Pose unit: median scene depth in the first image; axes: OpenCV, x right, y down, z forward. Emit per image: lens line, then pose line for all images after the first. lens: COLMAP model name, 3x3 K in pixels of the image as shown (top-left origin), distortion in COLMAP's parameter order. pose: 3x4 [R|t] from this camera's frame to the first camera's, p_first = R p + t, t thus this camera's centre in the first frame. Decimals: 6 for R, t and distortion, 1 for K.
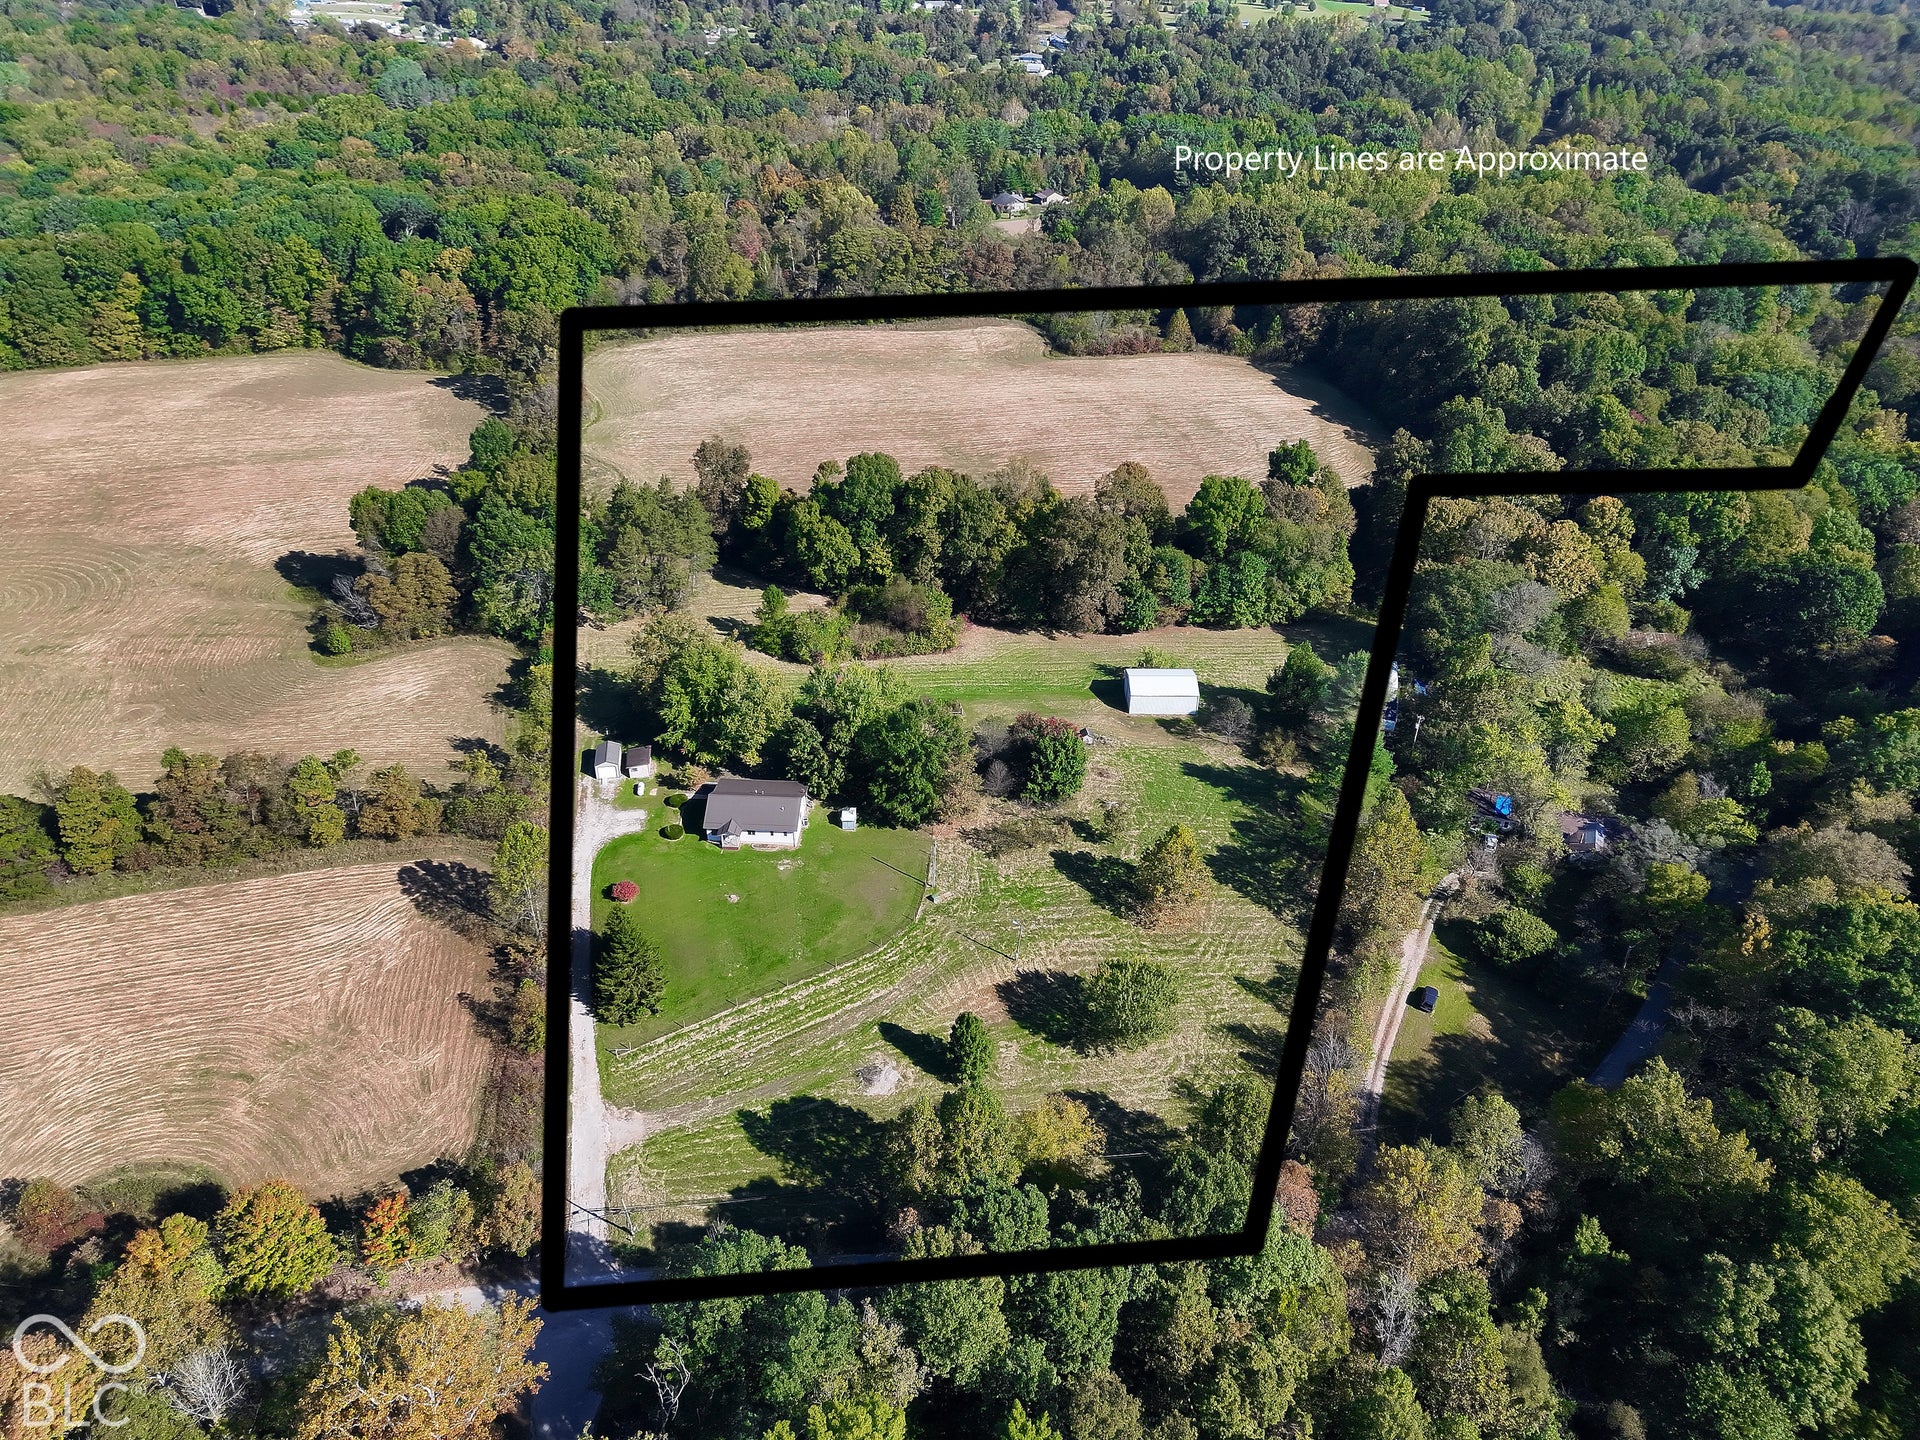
lens RADIAL K [[1353.6, 0, 964.0], [0, 1353.6, 699.1], [0, 0, 1]] dist [0.091706, -0.151610]
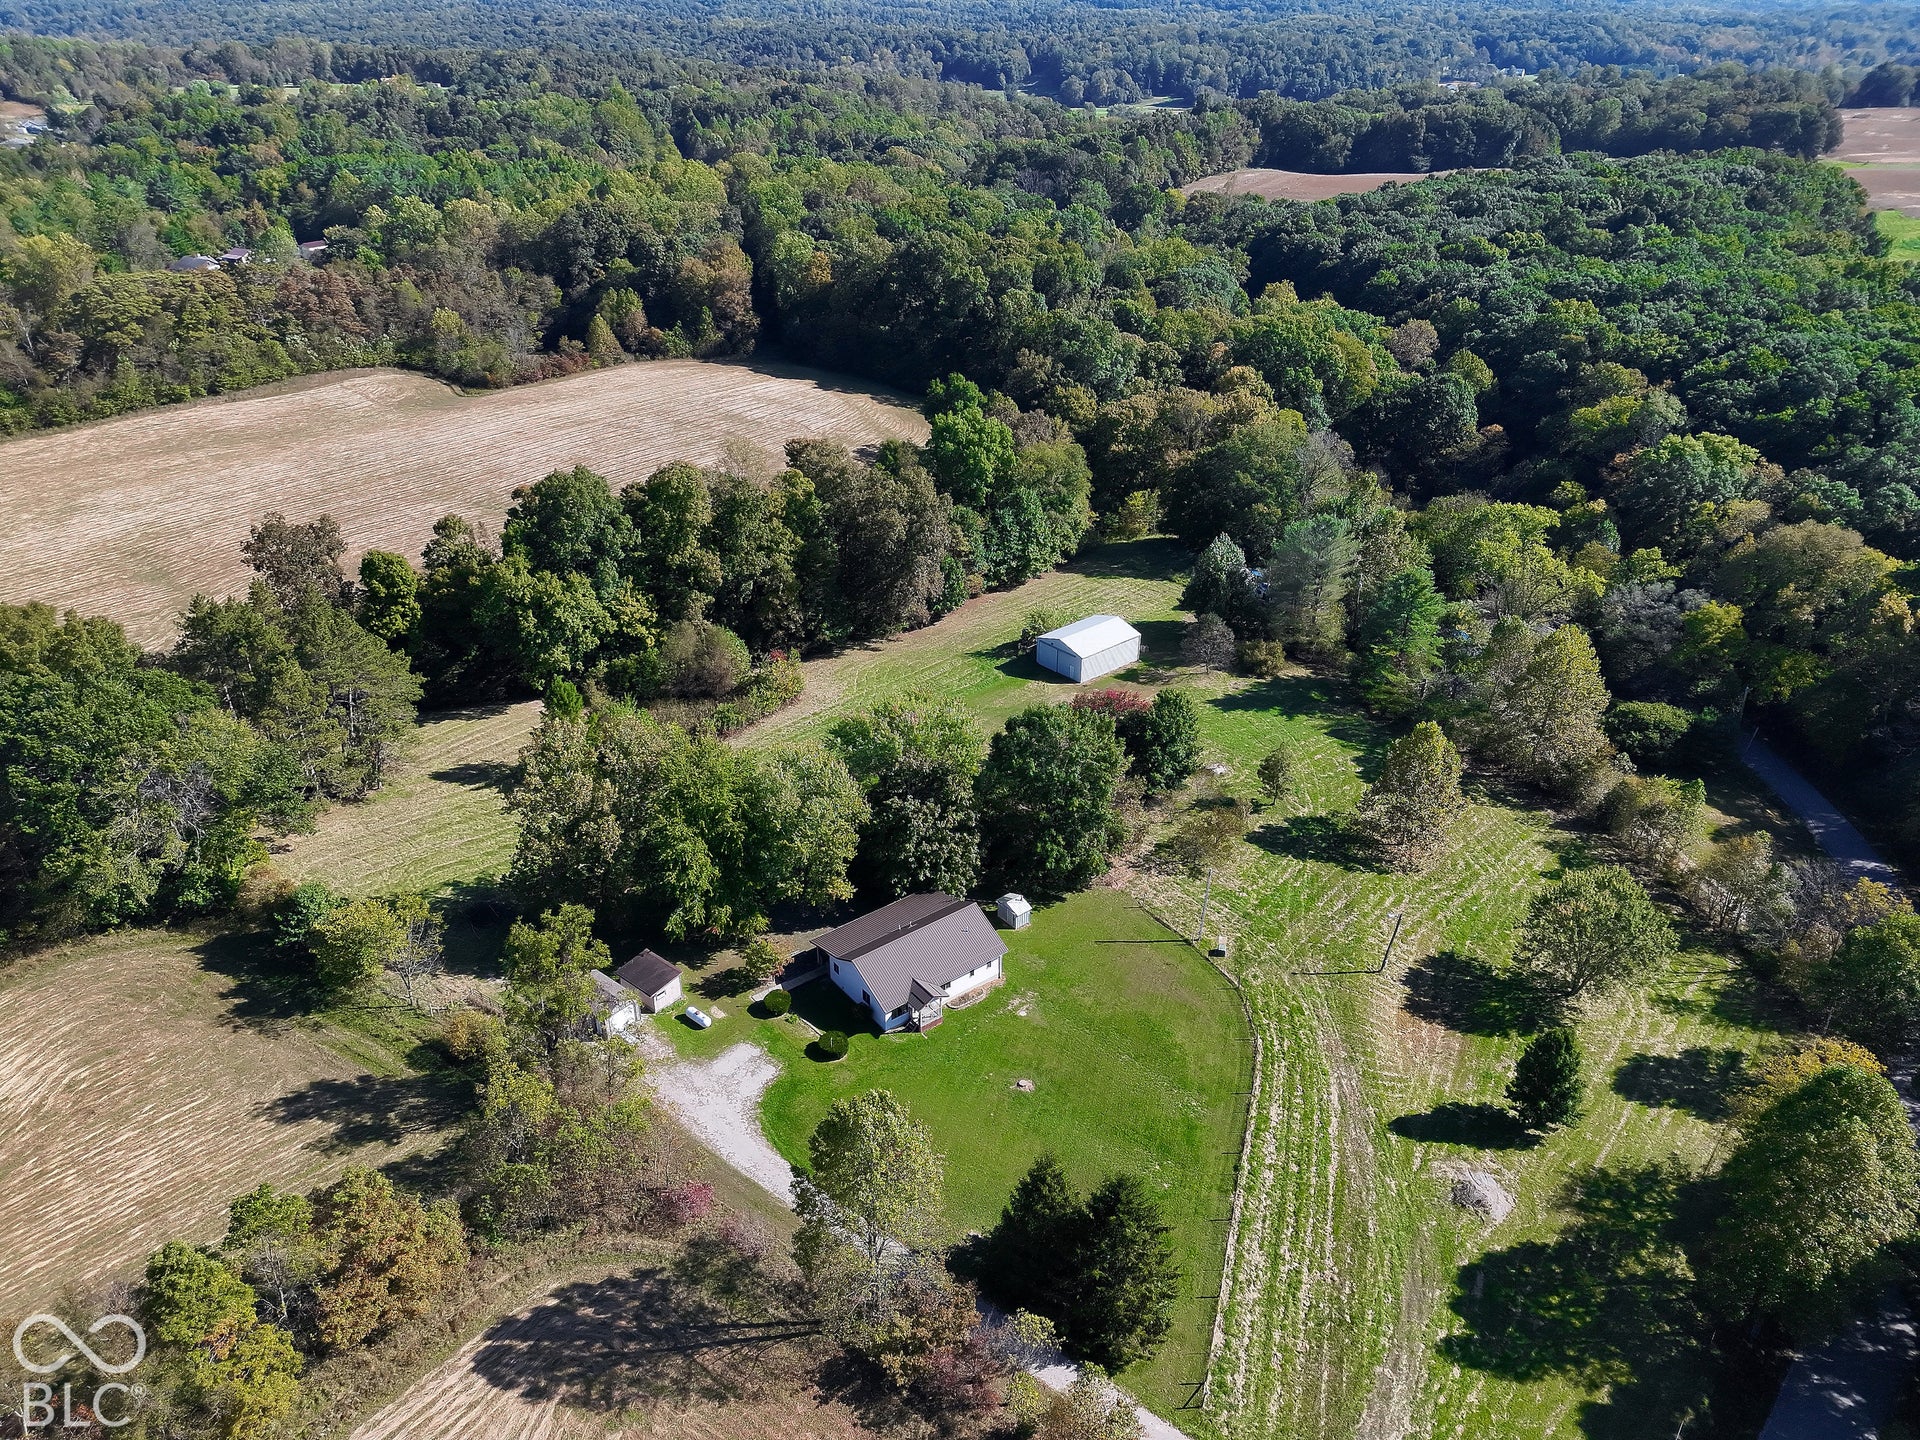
lens RADIAL K [[1353.6, 0, 964.0], [0, 1353.6, 699.1], [0, 0, 1]] dist [0.091706, -0.151610]
pose [[0.754591, -0.308362, 0.579228, -0.376817], [0.351307, 0.935392, 0.040305, -0.035215], [-0.554234, 0.173073, 0.814168, 0.389220]]
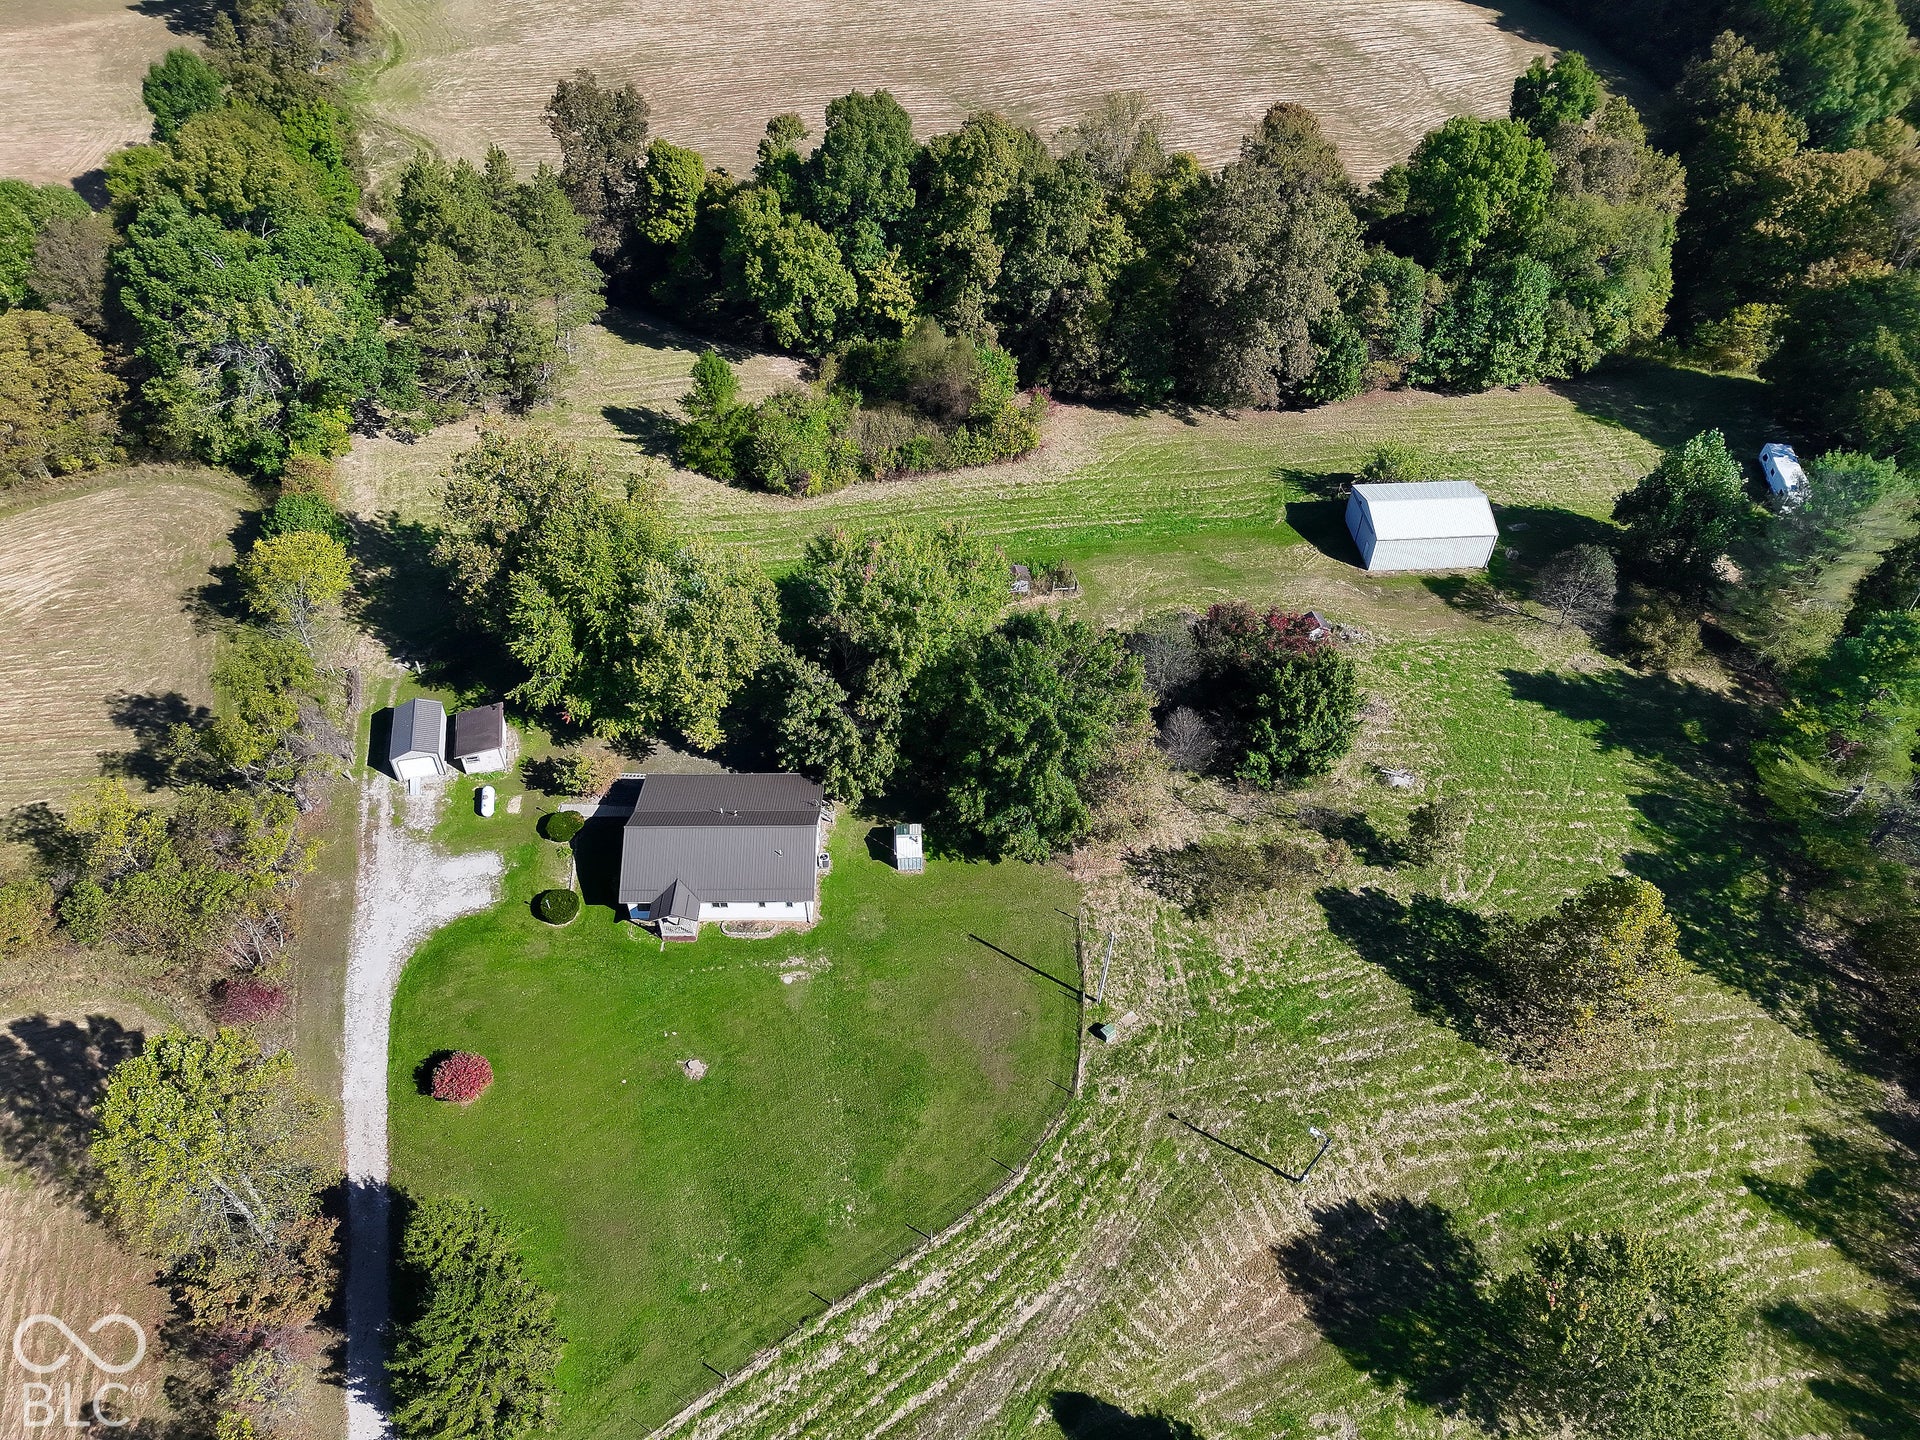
lens RADIAL K [[1342.1, 0, 955.6], [0, 1342.1, 727.1], [0, 0, 1]] dist [0.048232, -0.042305]
pose [[0.998231, -0.045854, 0.037856, -0.070808], [0.036078, 0.973137, 0.227381, -0.057627], [-0.047265, -0.225613, 0.973070, 0.438519]]
